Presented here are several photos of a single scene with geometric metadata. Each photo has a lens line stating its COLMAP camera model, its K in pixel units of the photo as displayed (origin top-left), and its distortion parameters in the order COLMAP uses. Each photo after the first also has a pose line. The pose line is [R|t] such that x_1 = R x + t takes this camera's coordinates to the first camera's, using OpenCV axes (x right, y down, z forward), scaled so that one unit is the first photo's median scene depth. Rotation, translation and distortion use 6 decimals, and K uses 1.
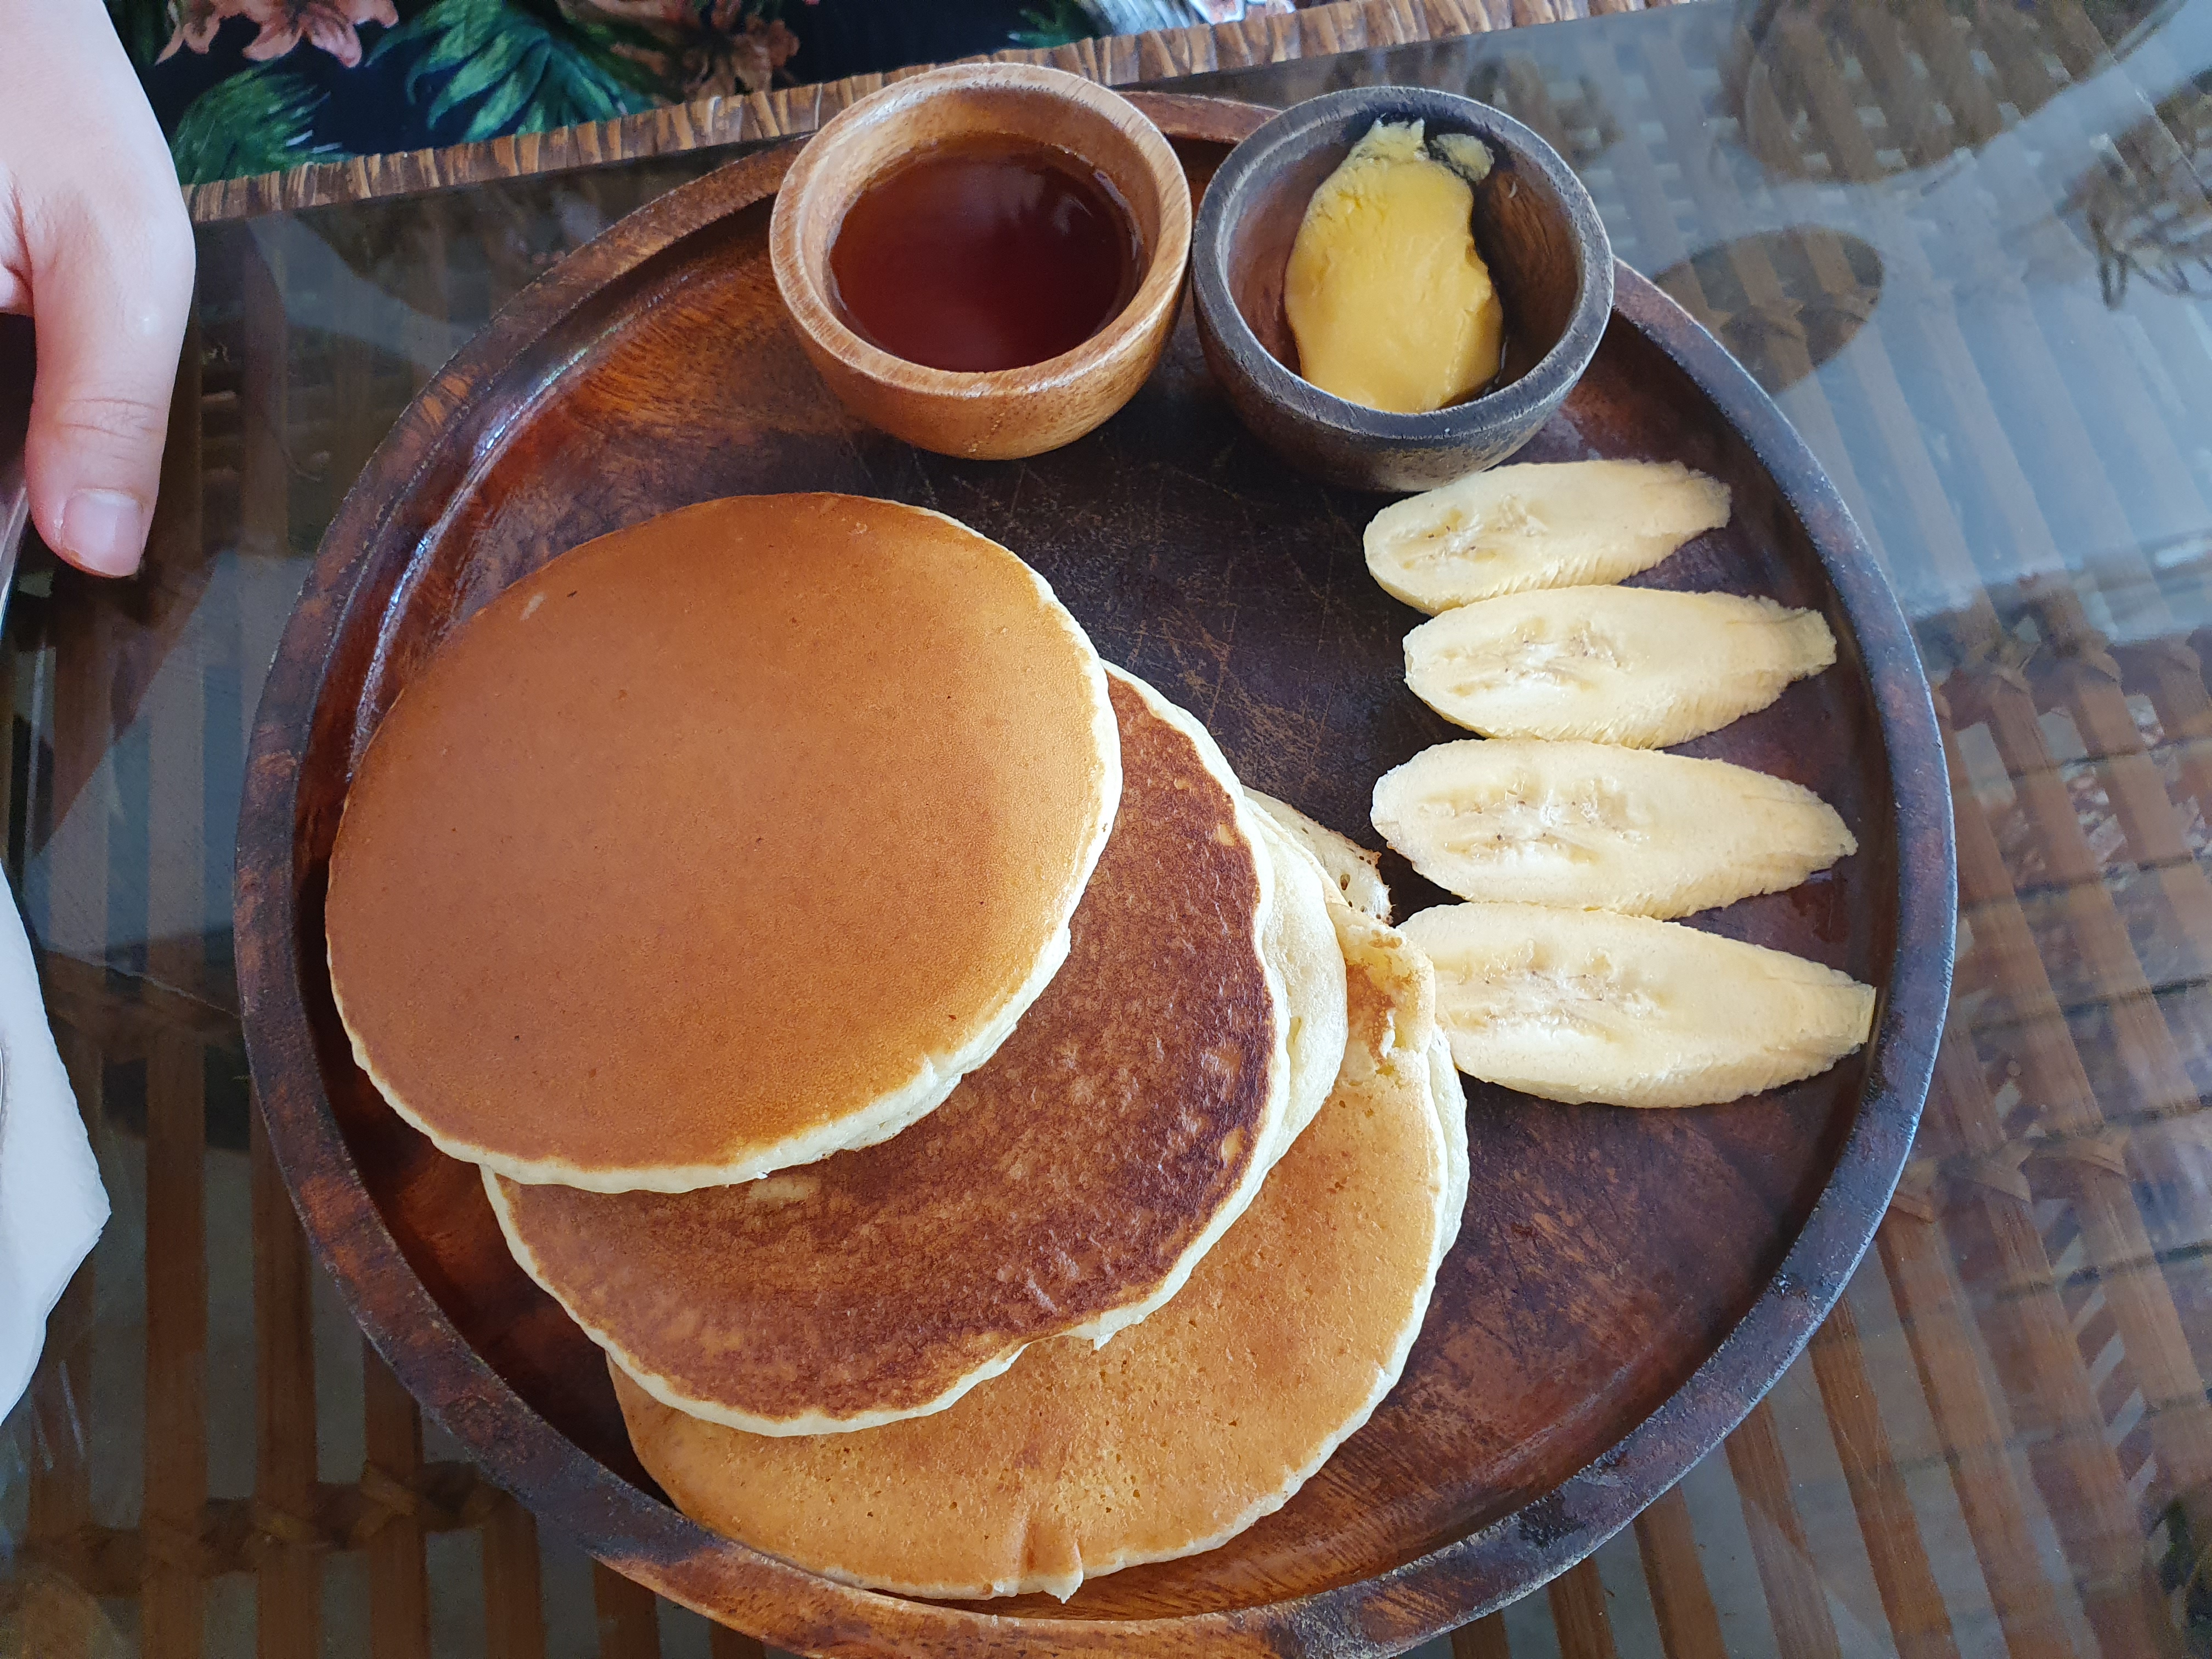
lens RADIAL K [[1791.4, 0, 1133.8], [0, 1791.4, 742.7], [0, 0, 1]] dist [0.128191, -0.384742]
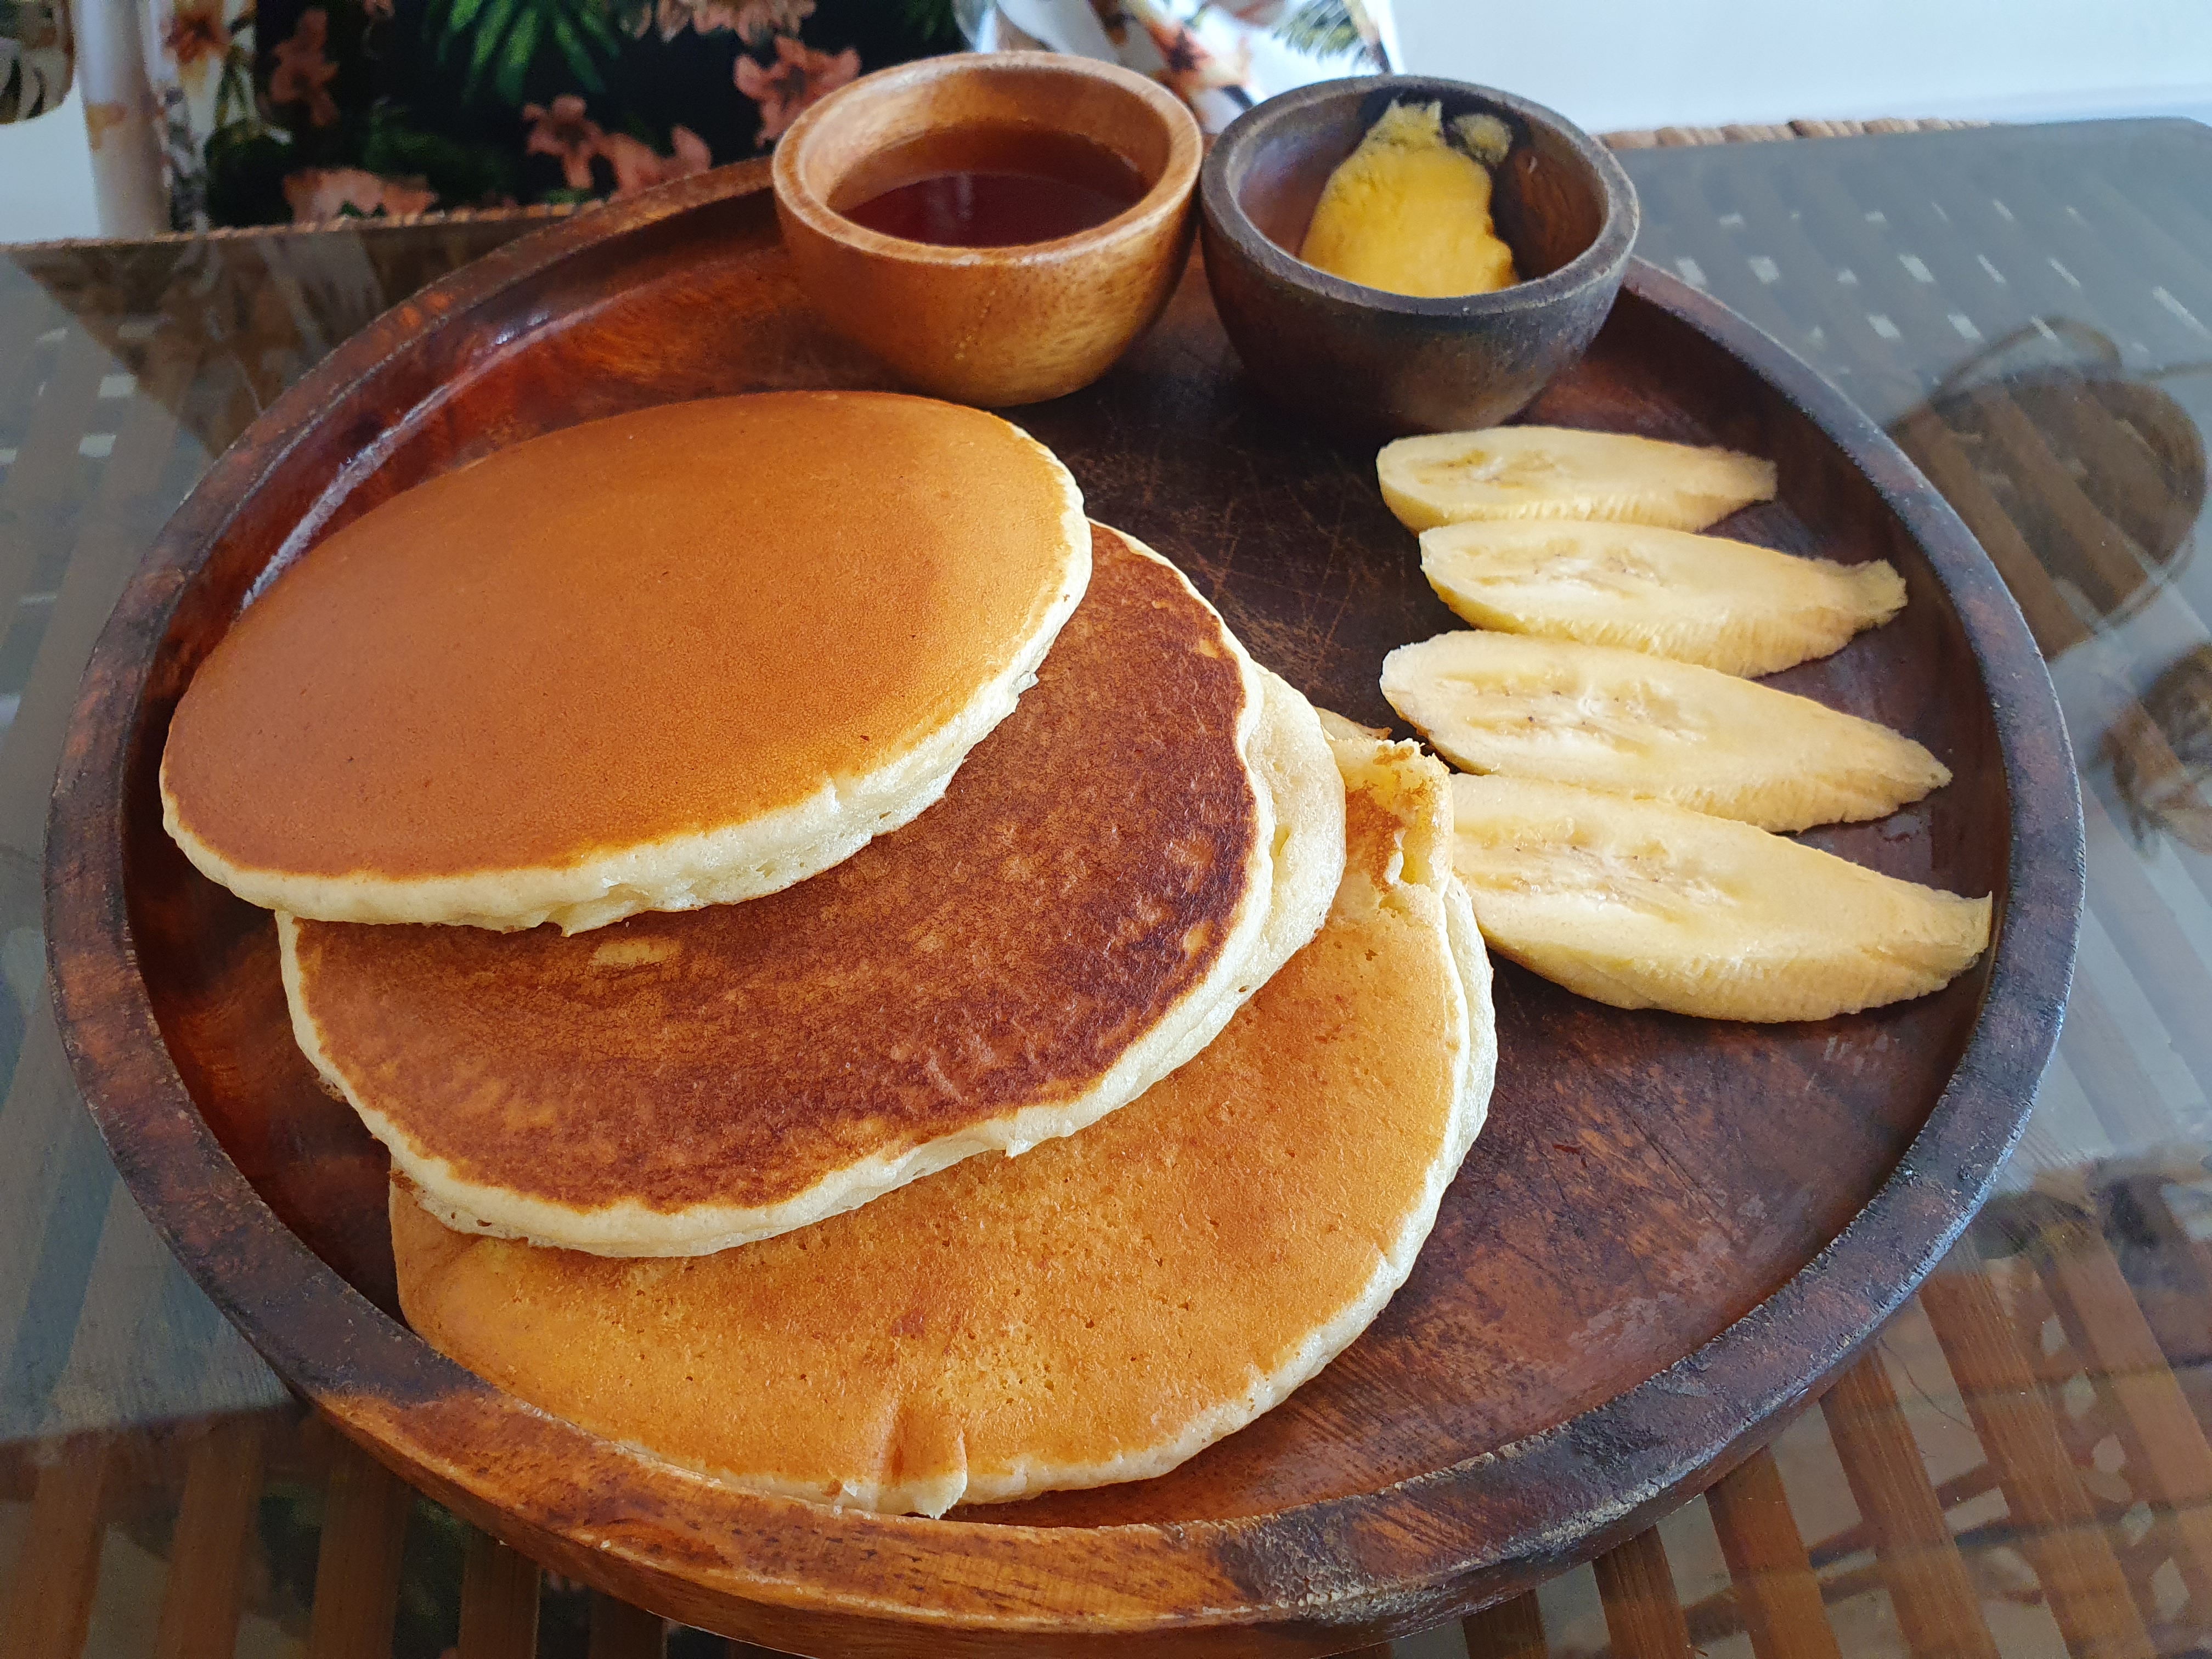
lens RADIAL K [[1770.1, 0, 1106.6], [0, 1770.1, 800.6], [0, 0, 1]] dist [0.178760, -0.629255]
pose [[0.998017, 0.046238, -0.042705, 0.043638], [-0.057432, 0.946581, -0.317310, 0.406055], [0.025752, 0.319133, 0.947360, 0.220647]]
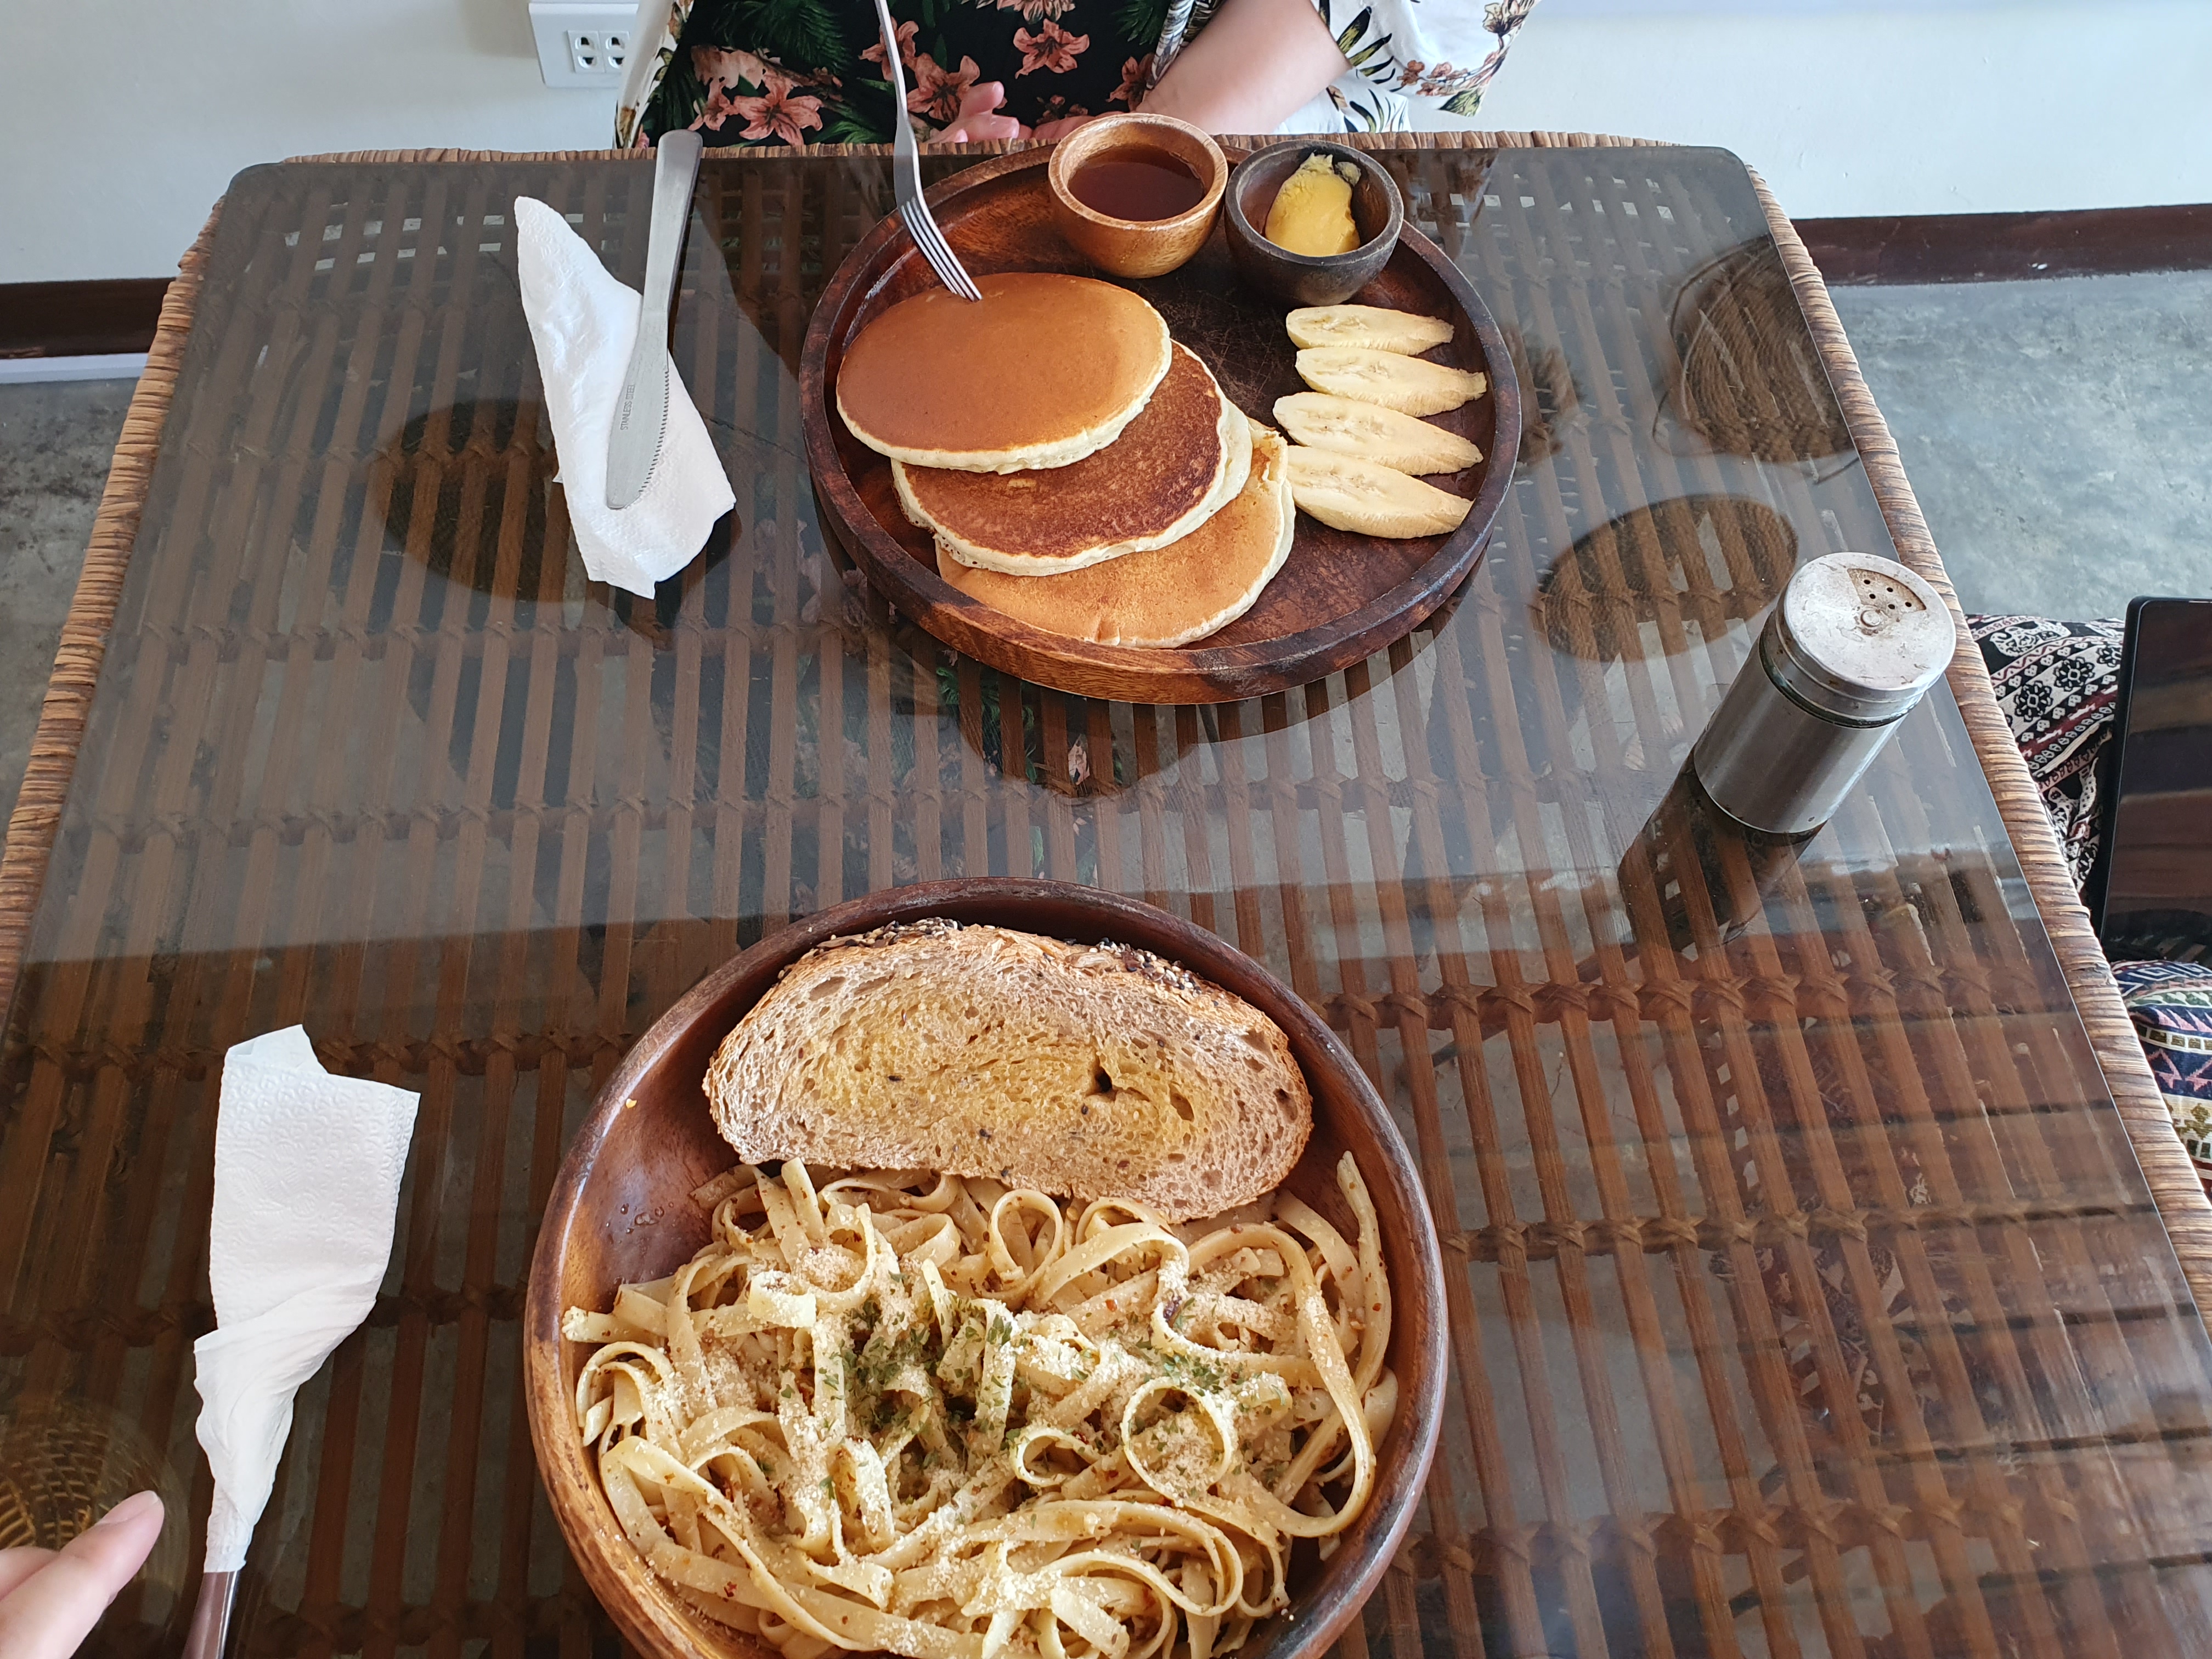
lens RADIAL K [[1770.1, 0, 1106.6], [0, 1770.1, 800.6], [0, 0, 1]] dist [0.178760, -0.629255]
pose [[0.991878, 0.121901, -0.036301, 0.068384], [-0.126083, 0.979935, -0.154371, 1.016530], [0.016755, 0.157694, 0.987346, -1.352848]]
